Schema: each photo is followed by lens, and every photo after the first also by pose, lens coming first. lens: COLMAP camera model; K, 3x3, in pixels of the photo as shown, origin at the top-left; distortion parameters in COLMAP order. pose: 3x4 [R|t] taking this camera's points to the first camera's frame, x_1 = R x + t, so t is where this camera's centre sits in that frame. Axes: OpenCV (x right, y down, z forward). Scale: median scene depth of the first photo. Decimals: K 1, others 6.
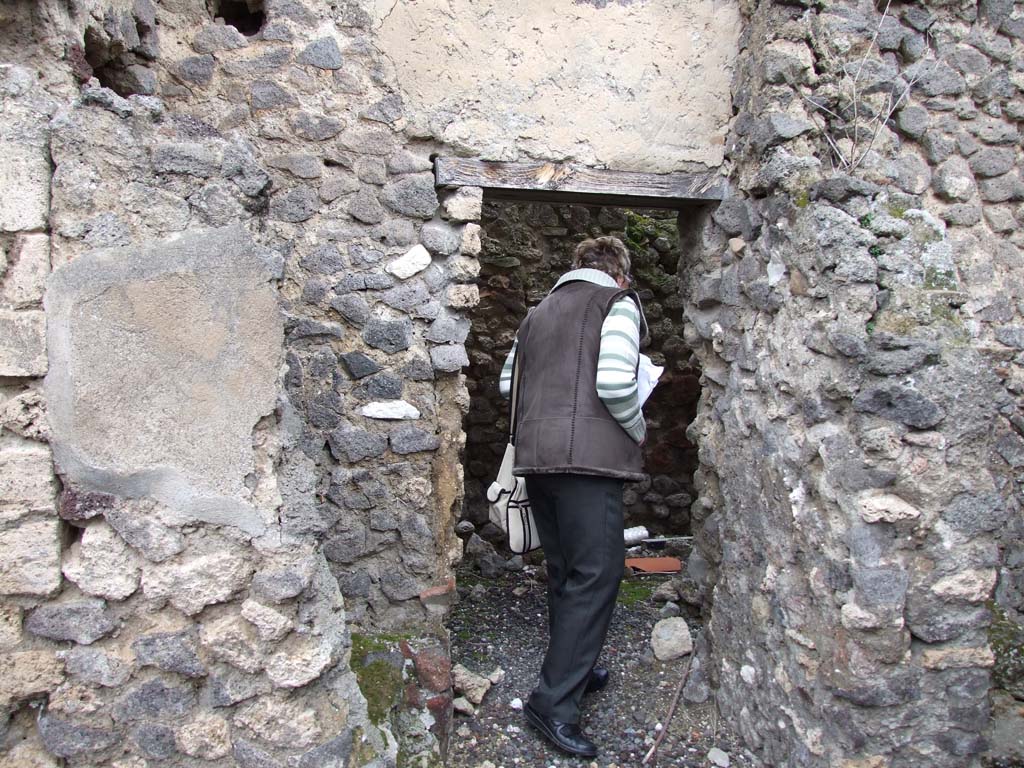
lens RADIAL K [[853.2, 0, 511.3], [0, 853.2, 385.4], [0, 0, 1]] dist [-0.011783, 0.021964]
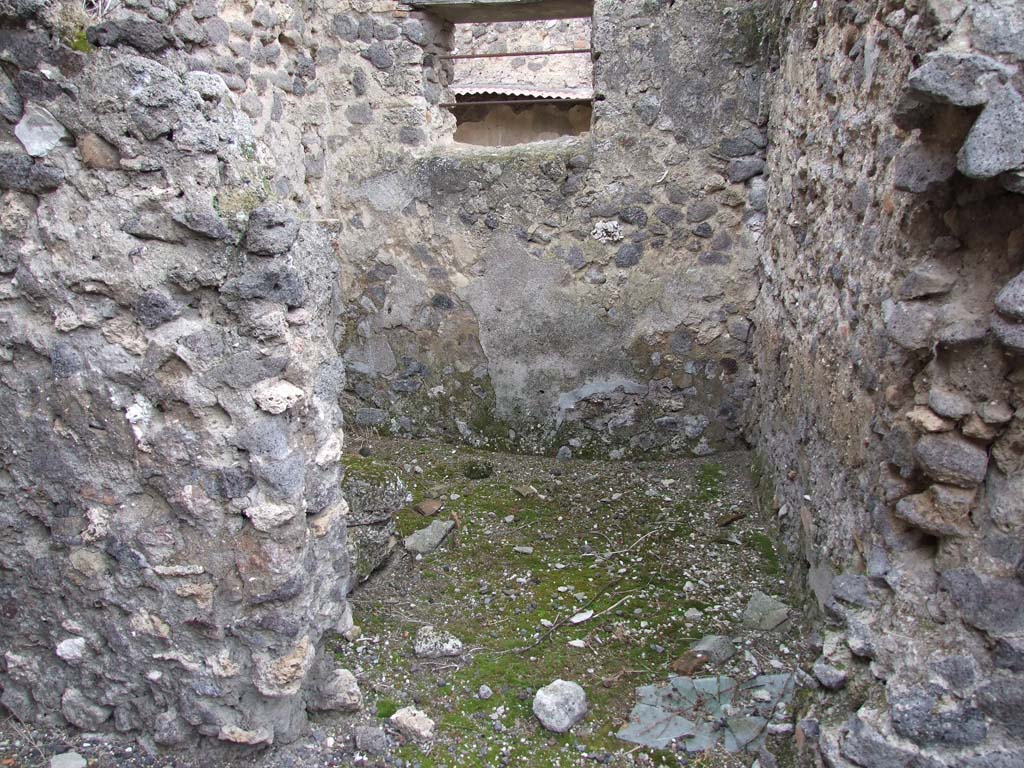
lens RADIAL K [[853.2, 0, 511.6], [0, 853.2, 380.0], [0, 0, 1]] dist [-0.011783, 0.021964]
pose [[0.348836, -0.220887, 0.910781, -0.313375], [0.102159, 0.974999, 0.197334, -0.032586], [-0.931599, 0.024207, 0.362681, 0.380308]]
